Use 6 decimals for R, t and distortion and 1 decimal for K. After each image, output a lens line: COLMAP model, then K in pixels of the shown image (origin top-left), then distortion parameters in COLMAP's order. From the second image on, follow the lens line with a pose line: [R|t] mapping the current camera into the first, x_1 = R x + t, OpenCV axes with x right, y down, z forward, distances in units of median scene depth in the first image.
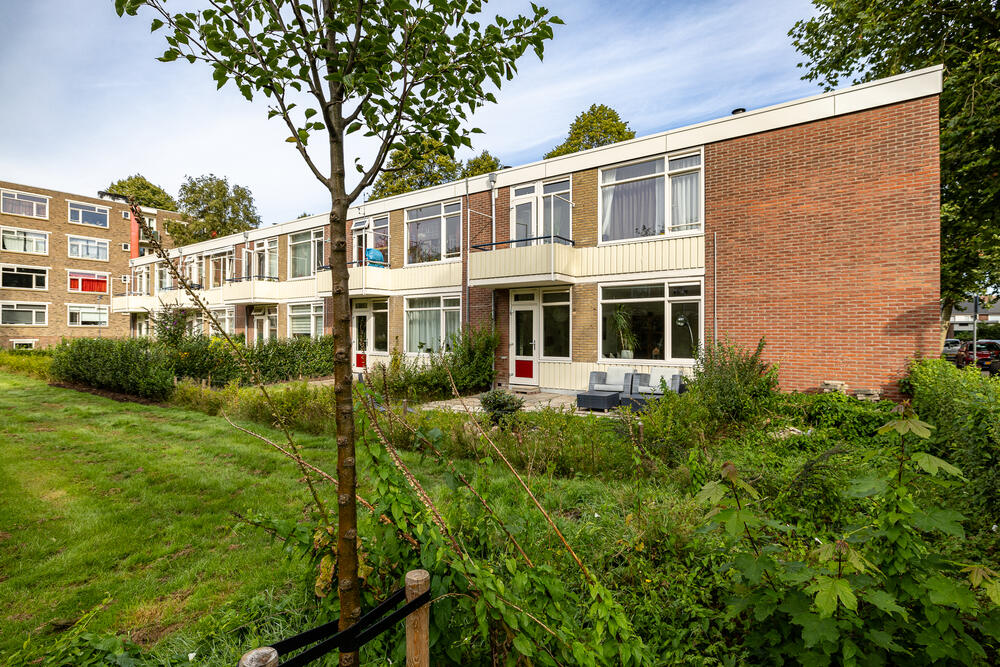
lens RADIAL K [[477.0, 0, 499.3], [0, 477.0, 334.8], [0, 0, 1]] dist [-0.010502, -0.000215]
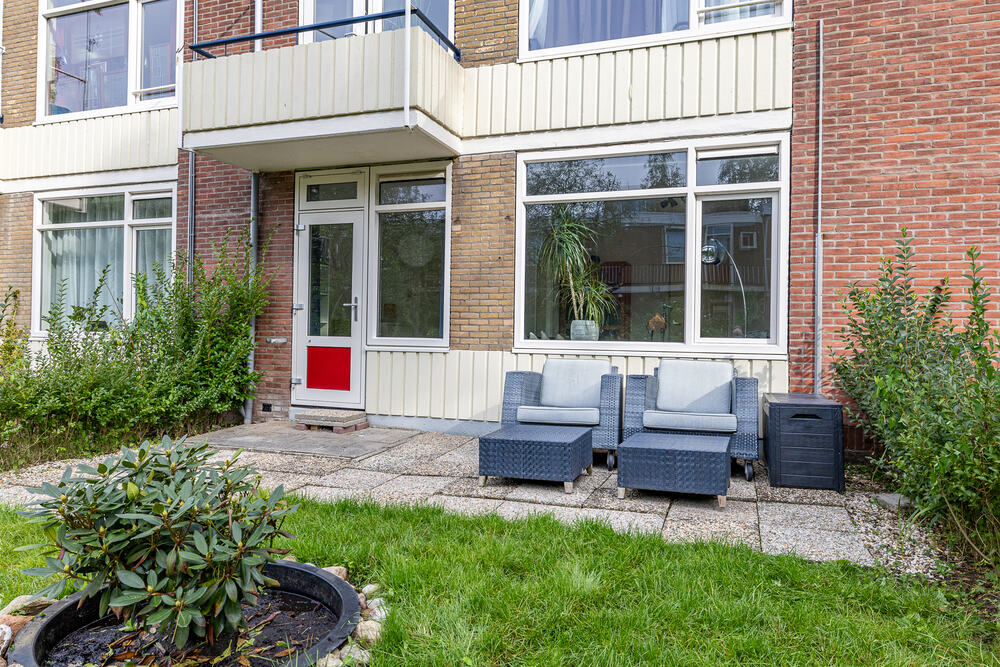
lens RADIAL K [[615.4, 0, 490.2], [0, 615.4, 332.6], [0, 0, 1]] dist [0.003034, -0.000432]
pose [[0.962034, 0.016024, 0.272457, 0.043714], [-0.015203, 0.999871, -0.005124, 0.044671], [-0.272504, 0.000788, 0.962154, 0.488815]]
